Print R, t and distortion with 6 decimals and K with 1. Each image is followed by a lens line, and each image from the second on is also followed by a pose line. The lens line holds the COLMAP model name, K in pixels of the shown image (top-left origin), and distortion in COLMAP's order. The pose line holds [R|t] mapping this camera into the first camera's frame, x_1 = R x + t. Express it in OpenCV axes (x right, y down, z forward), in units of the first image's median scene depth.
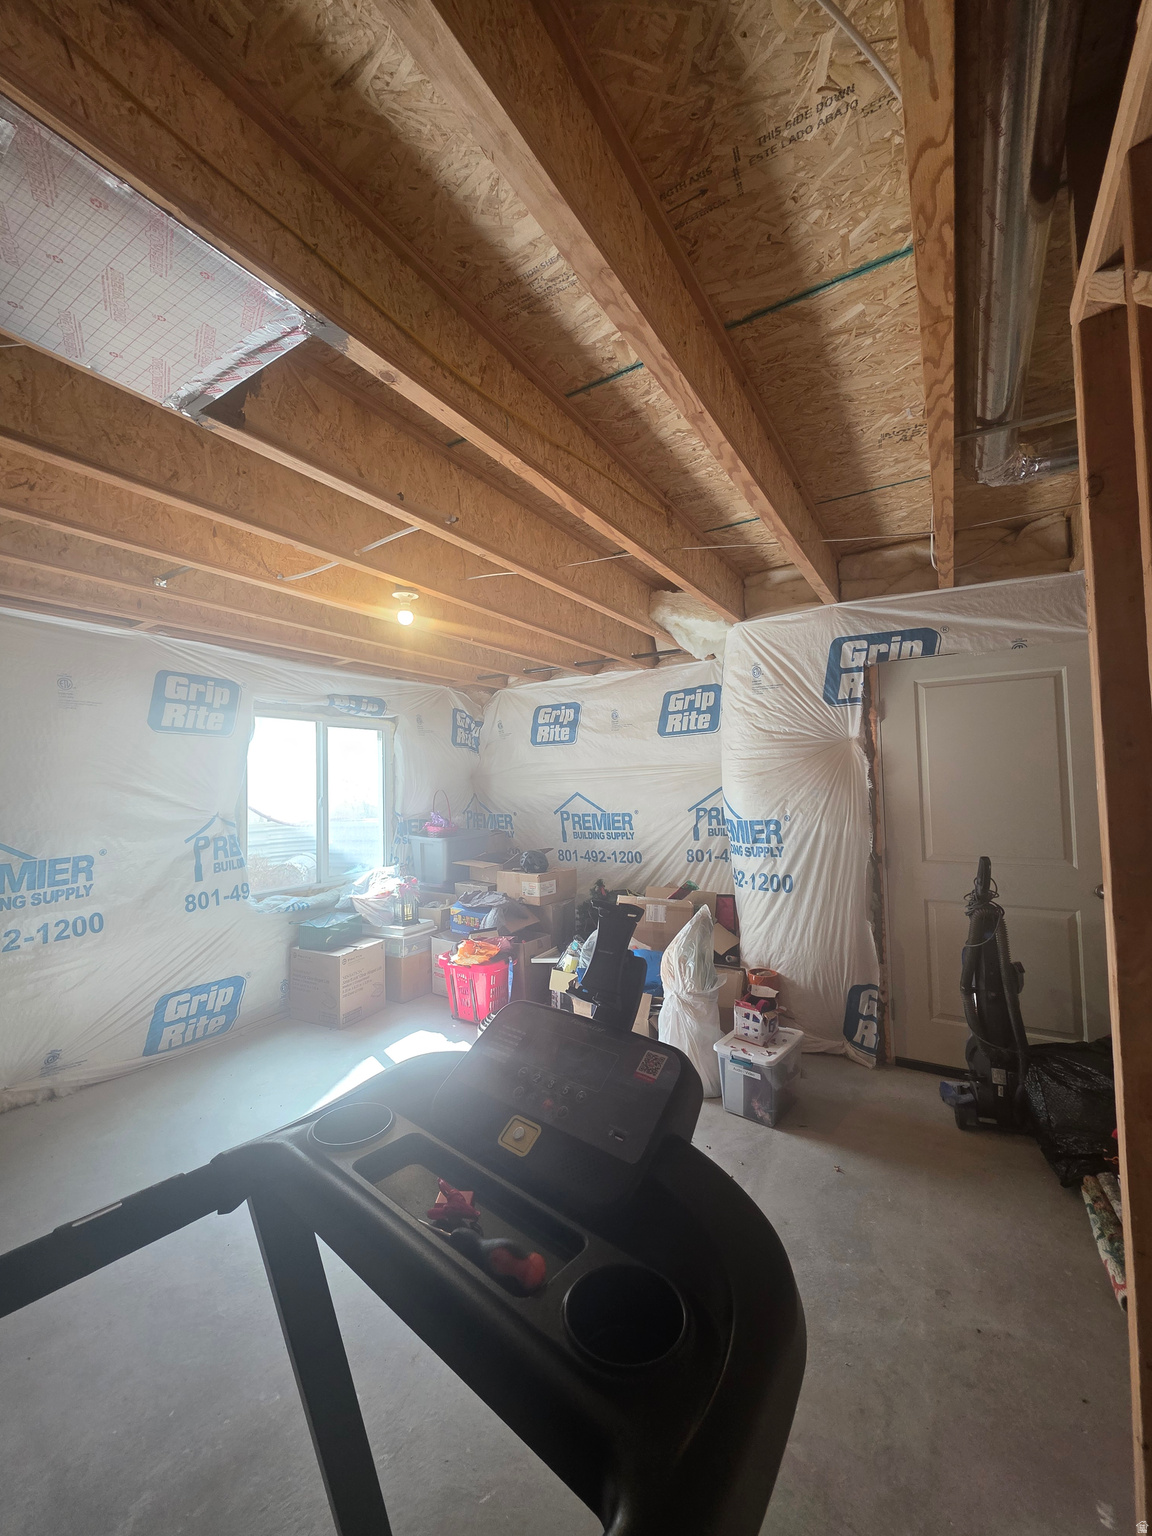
lens RADIAL K [[616.7, 0, 566.7], [0, 616.7, 773.7], [0, 0, 1]] dist [0.000046, -0.000002]
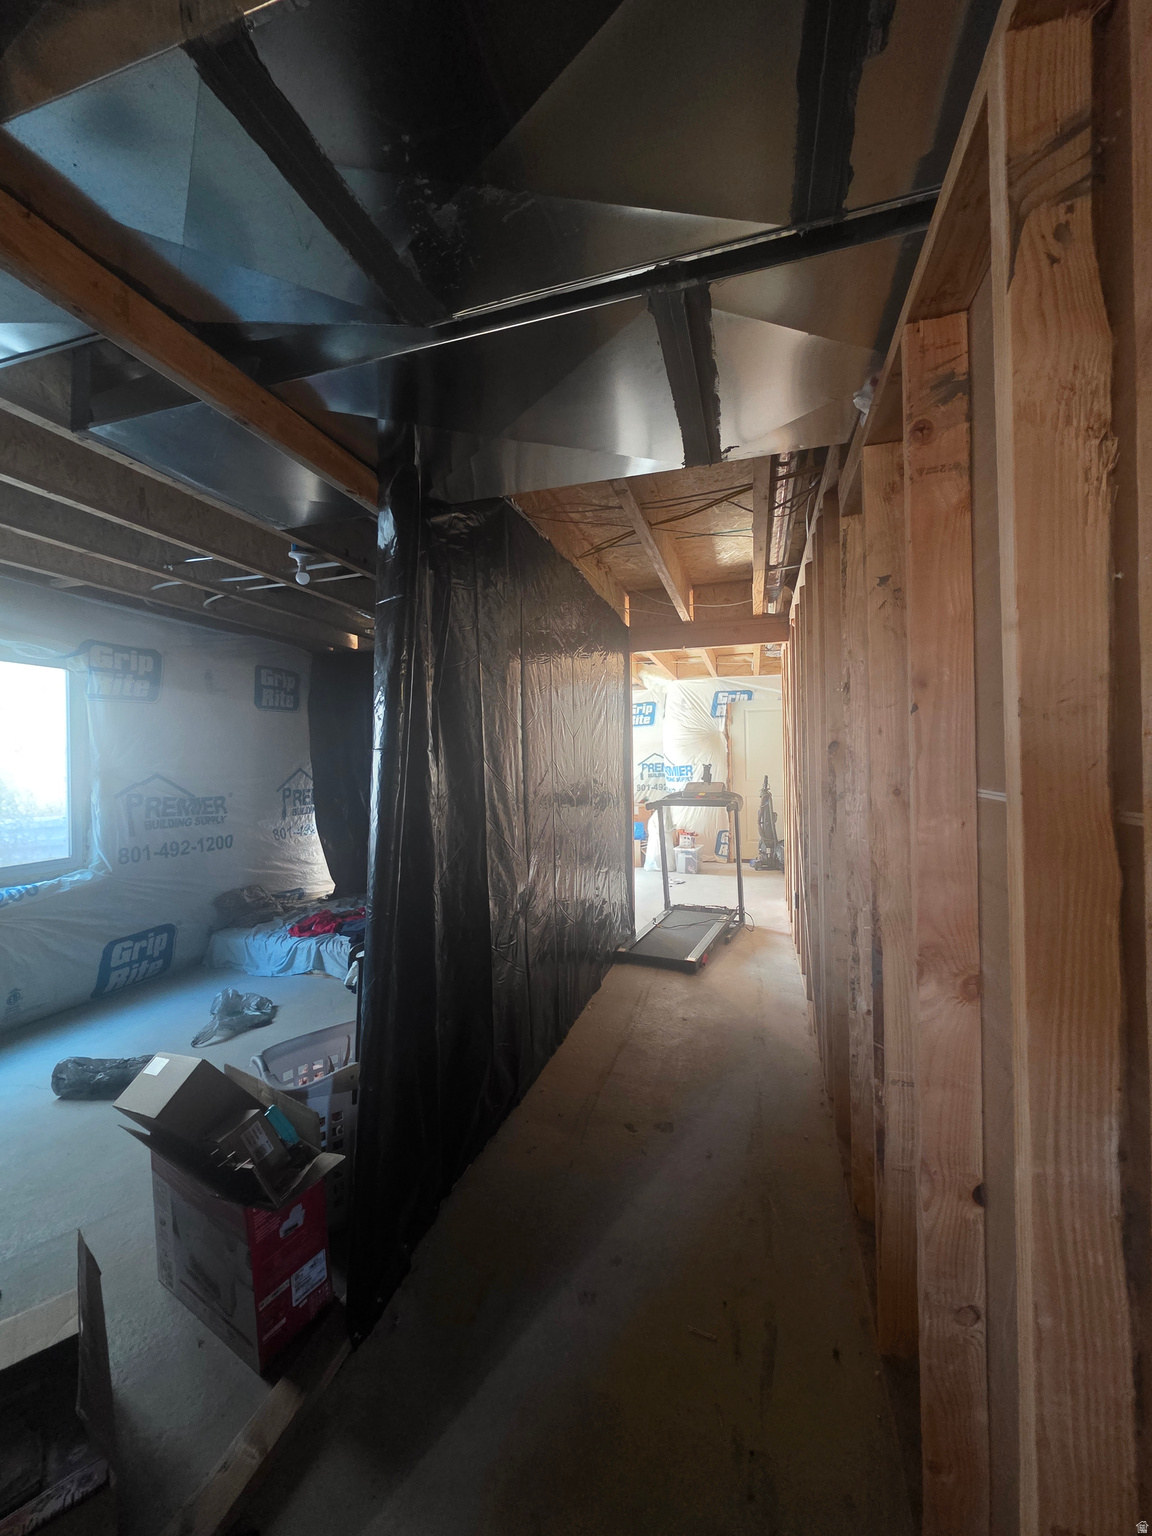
lens RADIAL K [[616.7, 0, 578.1], [0, 616.7, 762.6], [0, 0, 1]] dist [0.000046, -0.000002]
pose [[0.959224, 0.018031, 0.282070, -0.557542], [-0.022940, 0.999637, 0.014110, 0.030822], [-0.281714, -0.020006, 0.959290, -0.862998]]
